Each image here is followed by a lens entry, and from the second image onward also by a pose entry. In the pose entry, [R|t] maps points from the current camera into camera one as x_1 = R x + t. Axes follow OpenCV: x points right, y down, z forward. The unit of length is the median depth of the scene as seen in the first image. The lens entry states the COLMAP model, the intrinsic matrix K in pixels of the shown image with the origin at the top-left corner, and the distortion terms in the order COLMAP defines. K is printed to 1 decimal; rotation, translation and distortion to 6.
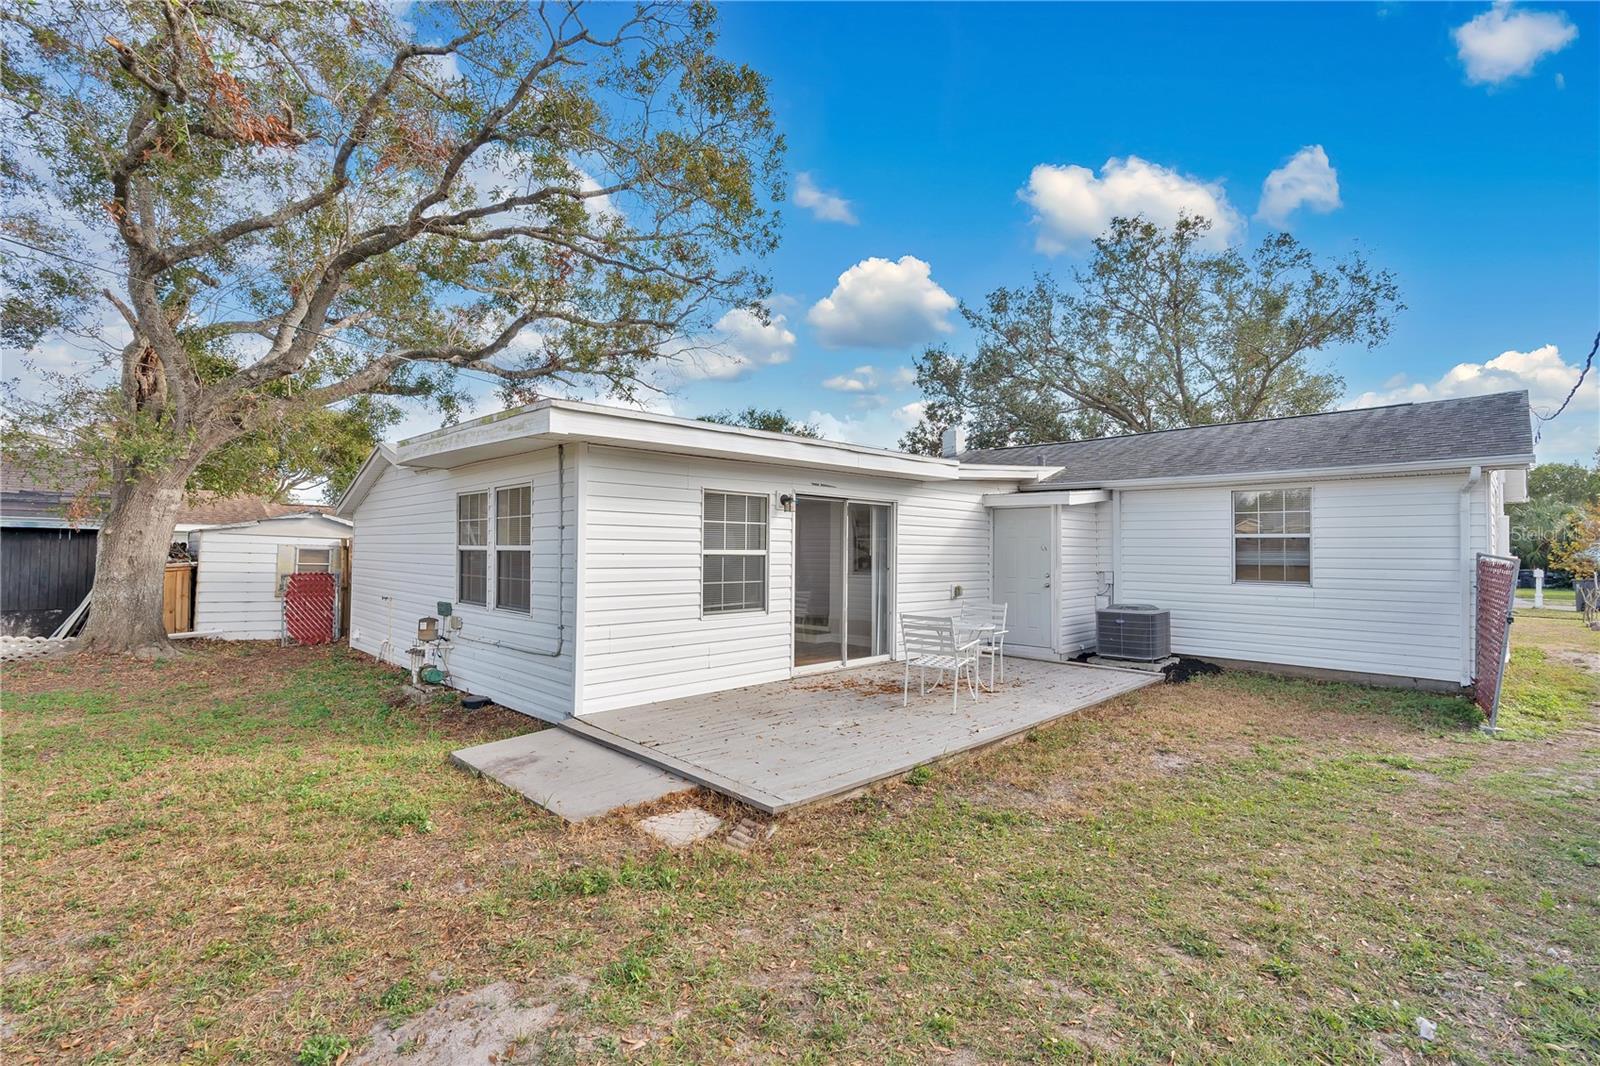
lens RADIAL K [[738.2, 0, 801.6], [0, 738.2, 533.3], [0, 0, 1]] dist [-0.002201, -0.000044]
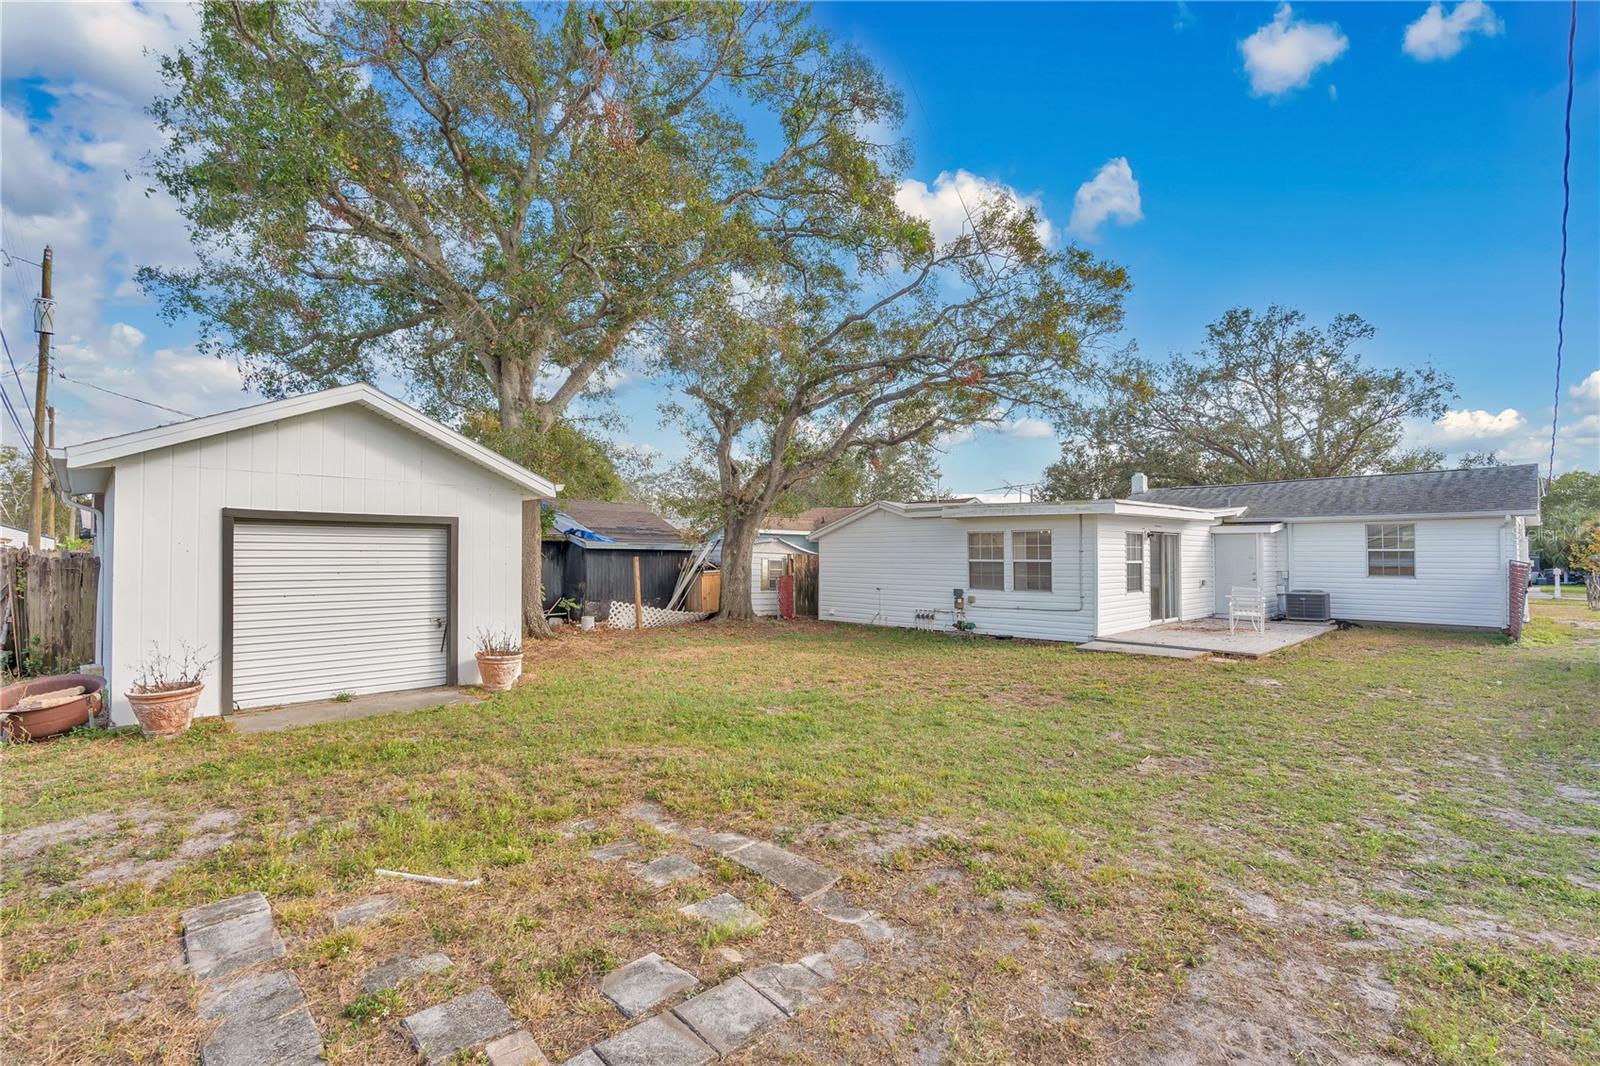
lens RADIAL K [[739.8, 0, 800.0], [0, 739.8, 533.0], [0, 0, 1]] dist [0.000166, 0.000180]
pose [[0.999786, -0.007669, -0.019204, -0.746884], [0.007529, 0.999945, -0.007341, -0.035349], [0.019259, 0.007195, 0.999789, -0.805658]]
